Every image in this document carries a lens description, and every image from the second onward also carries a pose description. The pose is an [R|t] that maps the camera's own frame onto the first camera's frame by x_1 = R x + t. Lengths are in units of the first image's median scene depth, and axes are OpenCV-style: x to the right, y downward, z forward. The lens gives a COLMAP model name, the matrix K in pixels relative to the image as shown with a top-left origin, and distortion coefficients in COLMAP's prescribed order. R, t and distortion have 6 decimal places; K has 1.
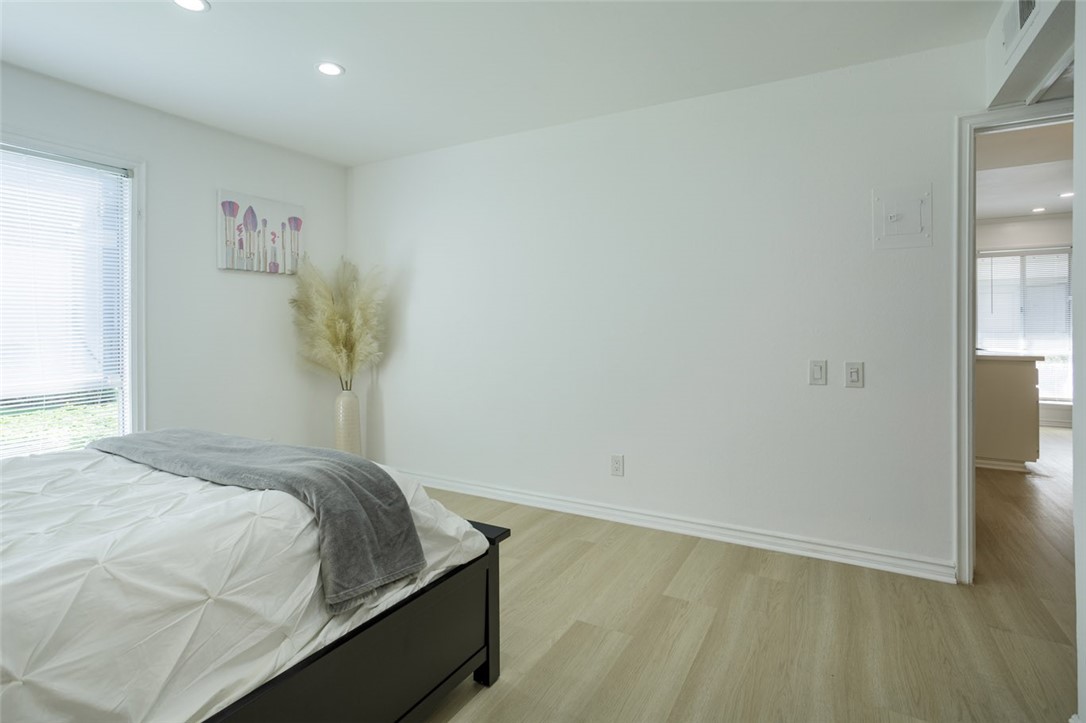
lens RADIAL K [[531.3, 0, 550.9], [0, 531.3, 329.3], [0, 0, 1]] dist [-0.020015, 0.008662]
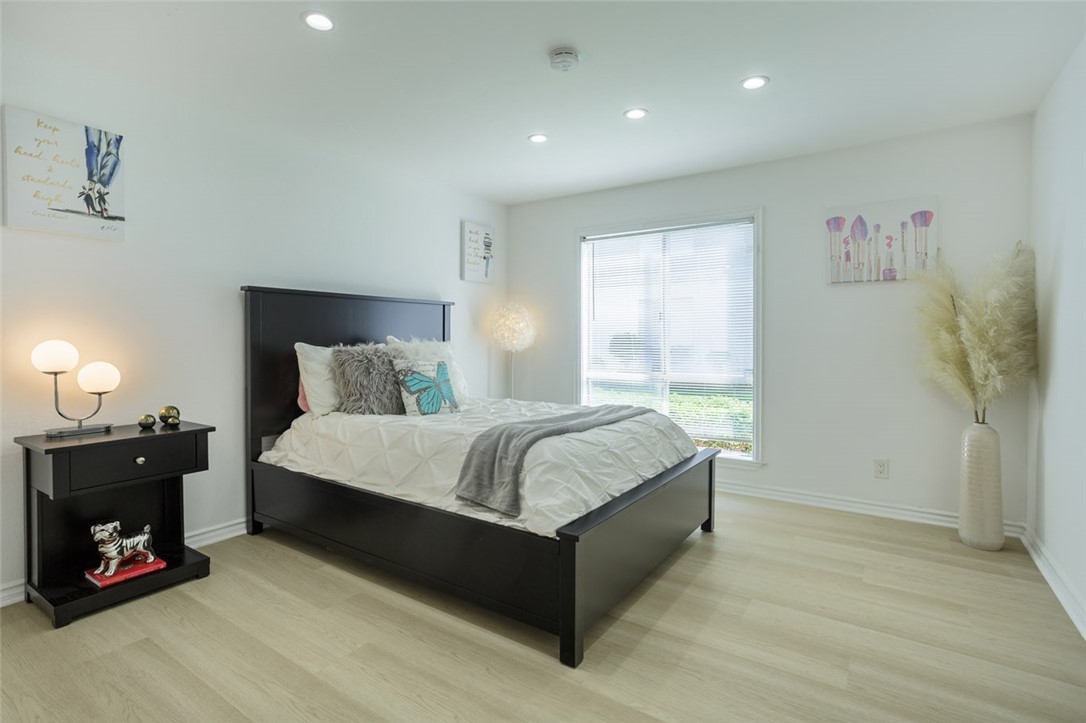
lens RADIAL K [[531.3, 0, 536.3], [0, 531.3, 352.7], [0, 0, 1]] dist [-0.020015, 0.008662]
pose [[-0.104106, 0.027845, -0.994176, 0.465910], [-0.011777, 0.999503, 0.029227, -0.000502], [0.994496, 0.014751, -0.103727, 0.504394]]
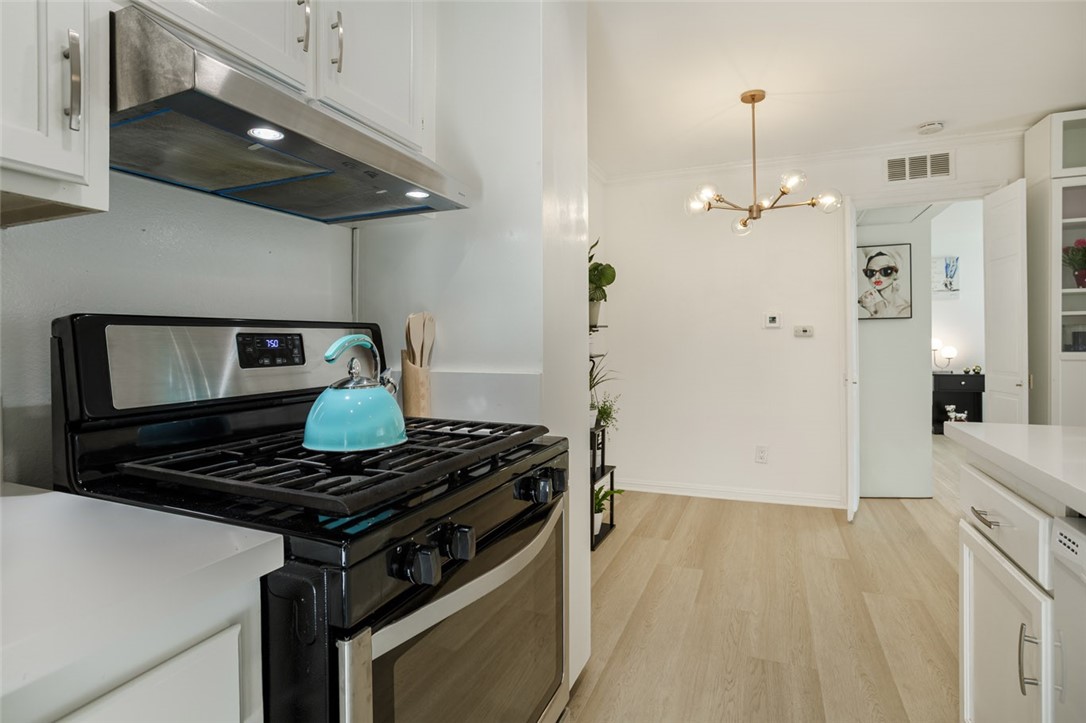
lens RADIAL K [[550.9, 0, 538.9], [0, 550.9, 343.1], [0, 0, 1]] dist [-0.047262, 0.018292]
pose [[-0.993347, 0.011177, -0.114612, 1.477101], [0.009773, 0.999870, 0.012799, -0.010616], [0.114740, 0.011593, -0.993328, 1.566620]]
